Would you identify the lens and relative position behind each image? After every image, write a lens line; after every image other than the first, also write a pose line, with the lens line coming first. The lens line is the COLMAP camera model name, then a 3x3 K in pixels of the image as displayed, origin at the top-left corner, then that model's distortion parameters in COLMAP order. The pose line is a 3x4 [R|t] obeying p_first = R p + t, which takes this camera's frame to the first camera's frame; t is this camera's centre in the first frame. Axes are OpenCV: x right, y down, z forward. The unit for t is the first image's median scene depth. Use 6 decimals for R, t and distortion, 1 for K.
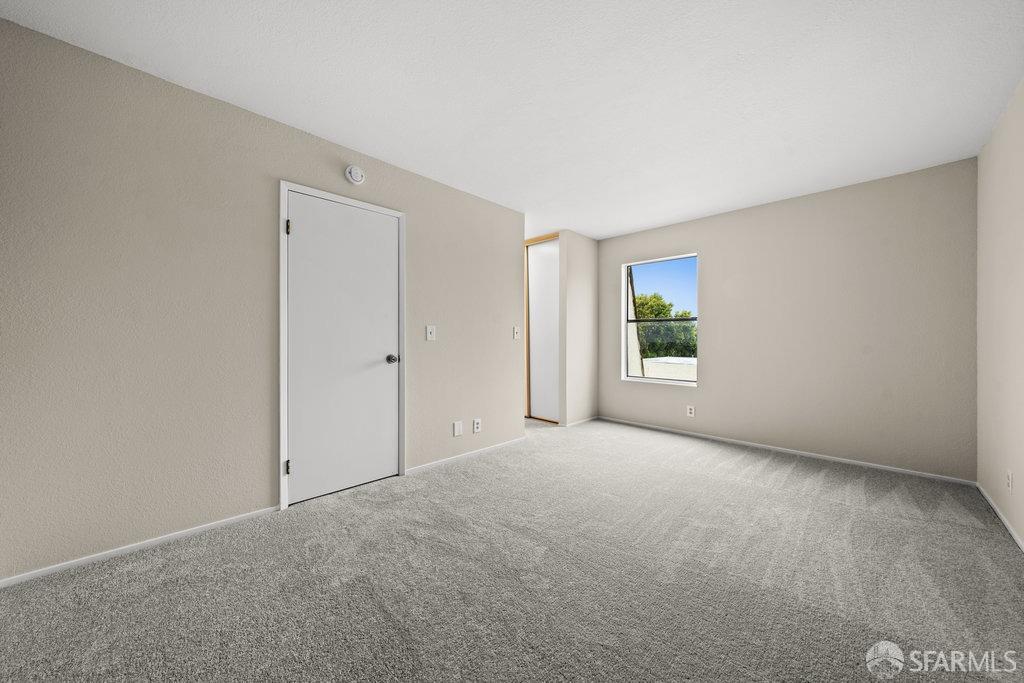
lens RADIAL K [[348.0, 0, 513.8], [0, 348.0, 341.9], [0, 0, 1]] dist [-0.004051, -0.000208]
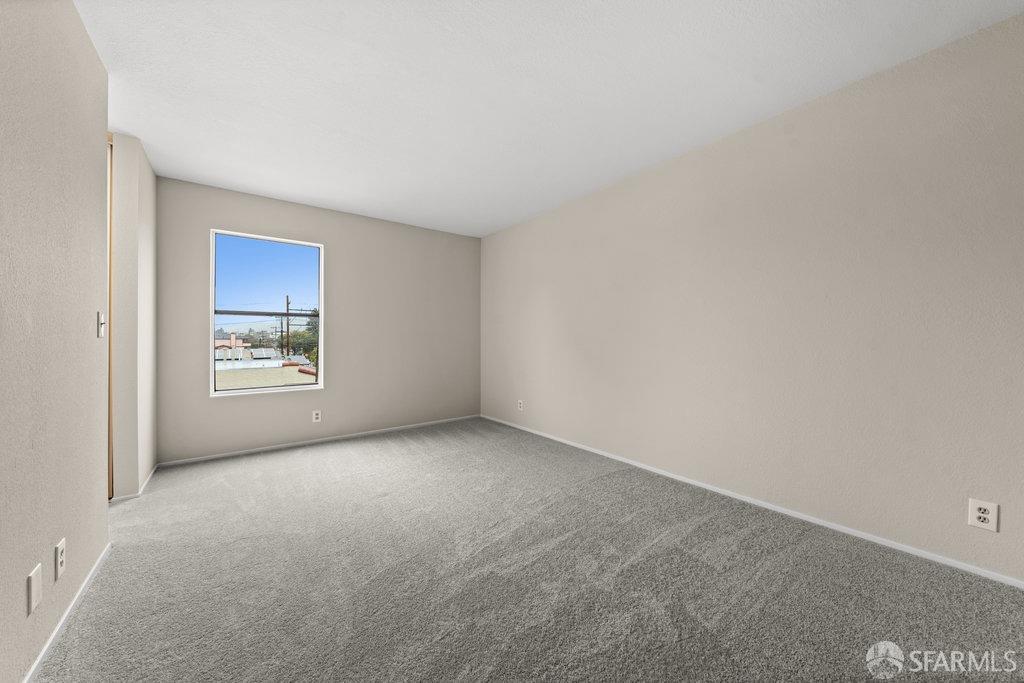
lens RADIAL K [[348.0, 0, 513.8], [0, 348.0, 341.9], [0, 0, 1]] dist [-0.004051, -0.000208]
pose [[0.163057, -0.008413, 0.986581, -0.345033], [0.013401, 0.999890, 0.006312, 0.005535], [-0.986526, 0.012192, 0.163152, 0.382145]]
